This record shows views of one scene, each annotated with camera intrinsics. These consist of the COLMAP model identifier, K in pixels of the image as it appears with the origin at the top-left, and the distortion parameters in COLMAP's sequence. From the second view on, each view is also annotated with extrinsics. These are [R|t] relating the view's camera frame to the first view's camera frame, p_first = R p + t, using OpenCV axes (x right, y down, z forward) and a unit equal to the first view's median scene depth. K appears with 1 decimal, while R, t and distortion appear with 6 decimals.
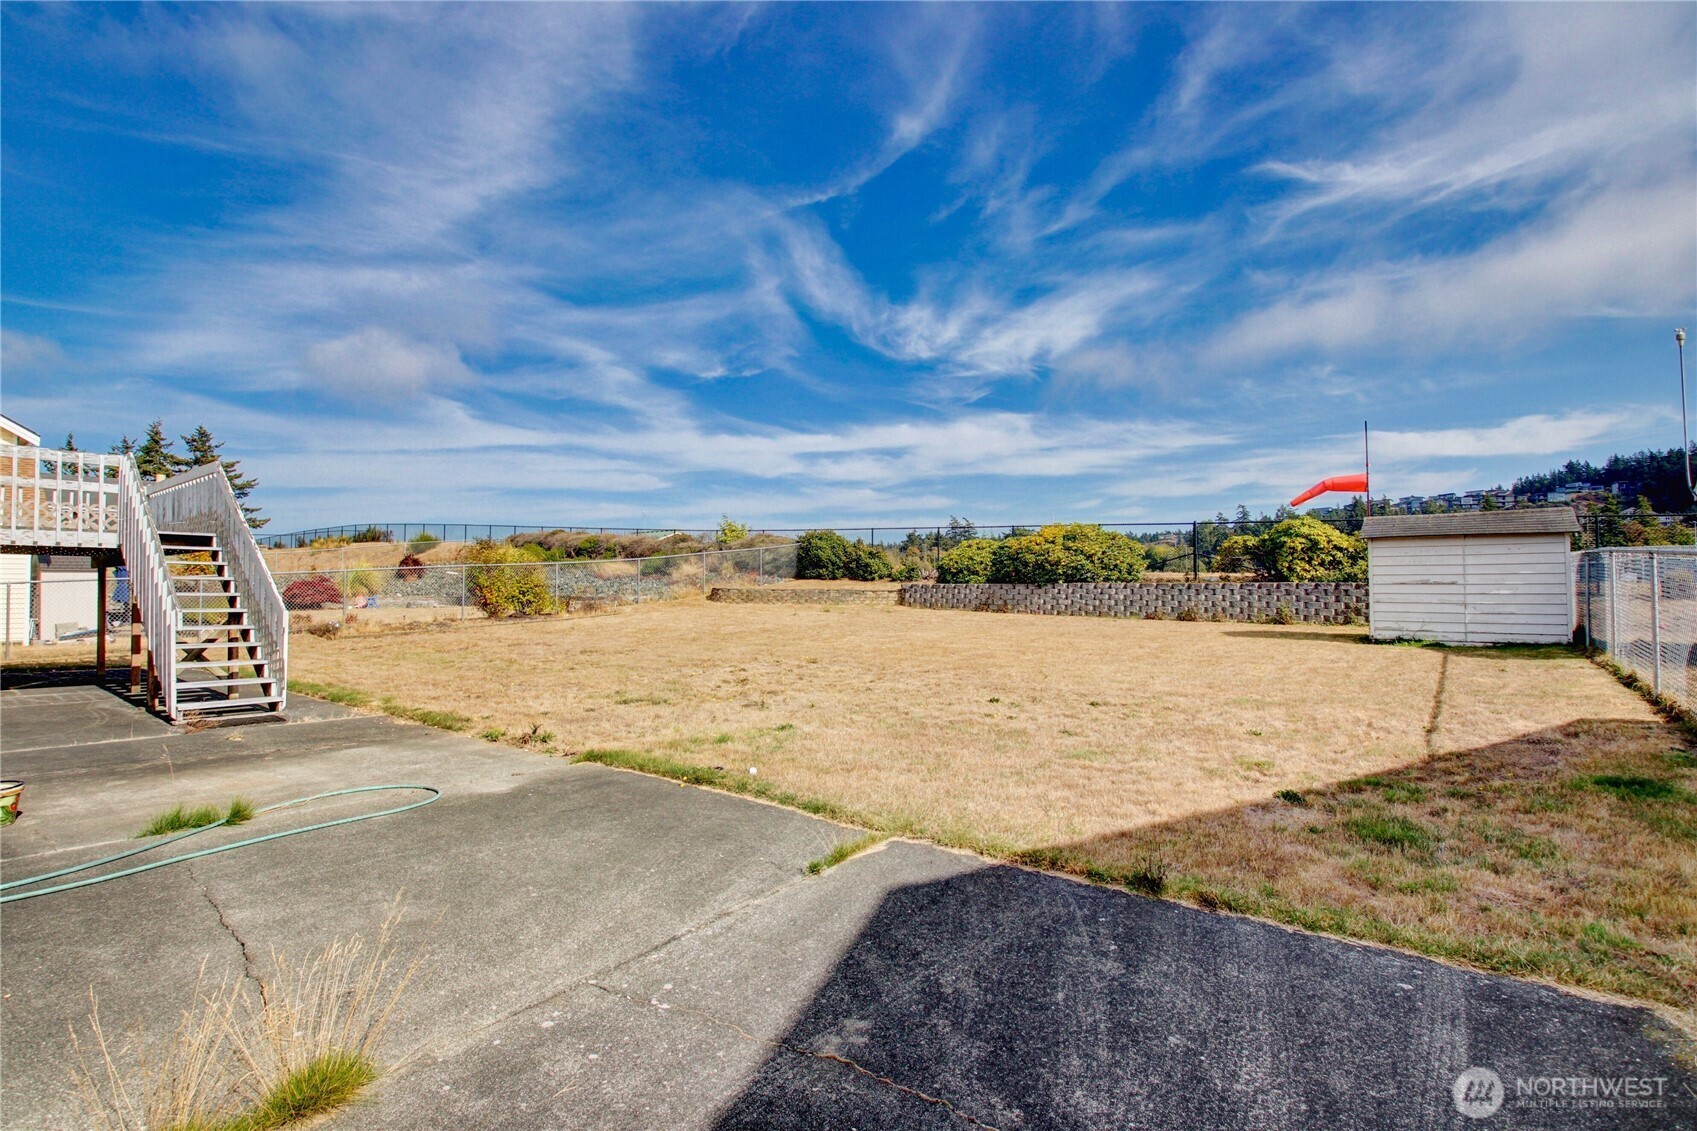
lens RADIAL K [[785.4, 0, 837.4], [0, 785.4, 570.5], [0, 0, 1]] dist [0.021275, -0.033102]
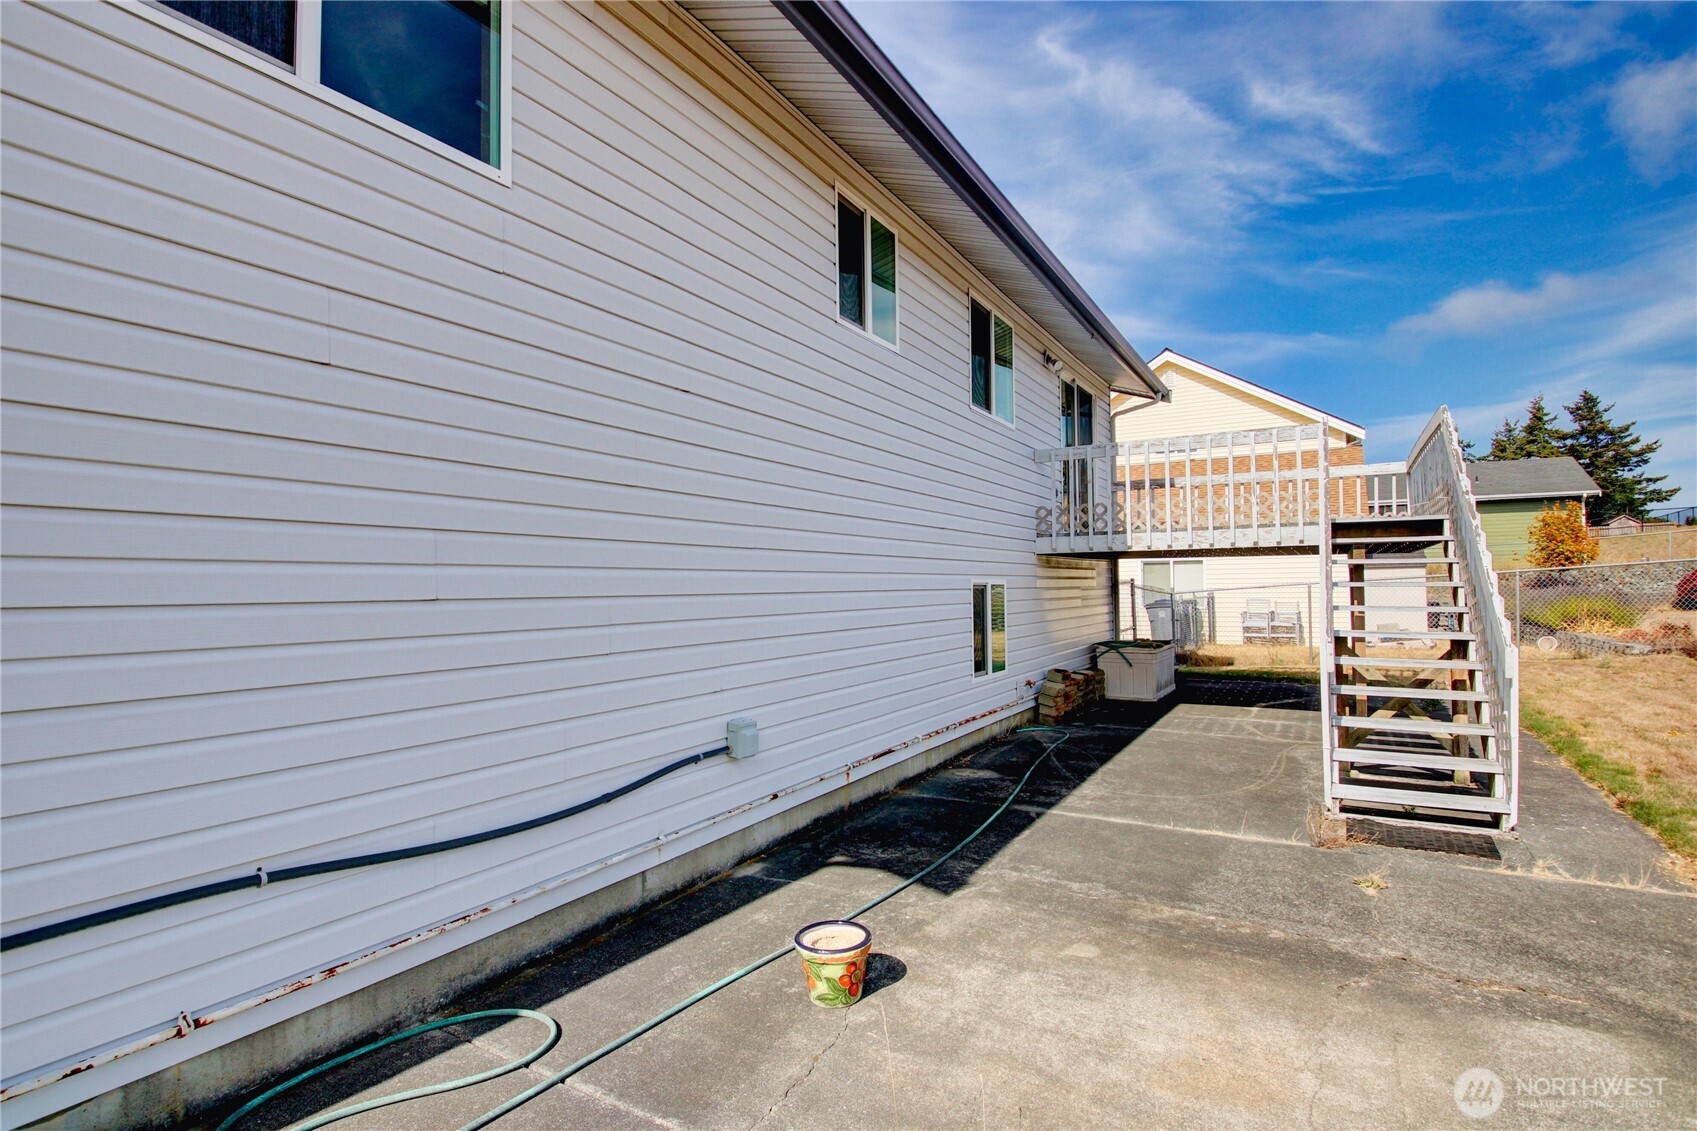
lens RADIAL K [[862.8, 0, 837.0], [0, 862.8, 568.4], [0, 0, 1]] dist [0.017071, -0.027113]
pose [[0.158929, -0.025171, -0.986969, -0.168932], [0.037697, 0.999101, -0.019411, -0.007943], [0.986570, -0.034121, 0.159735, 0.407746]]
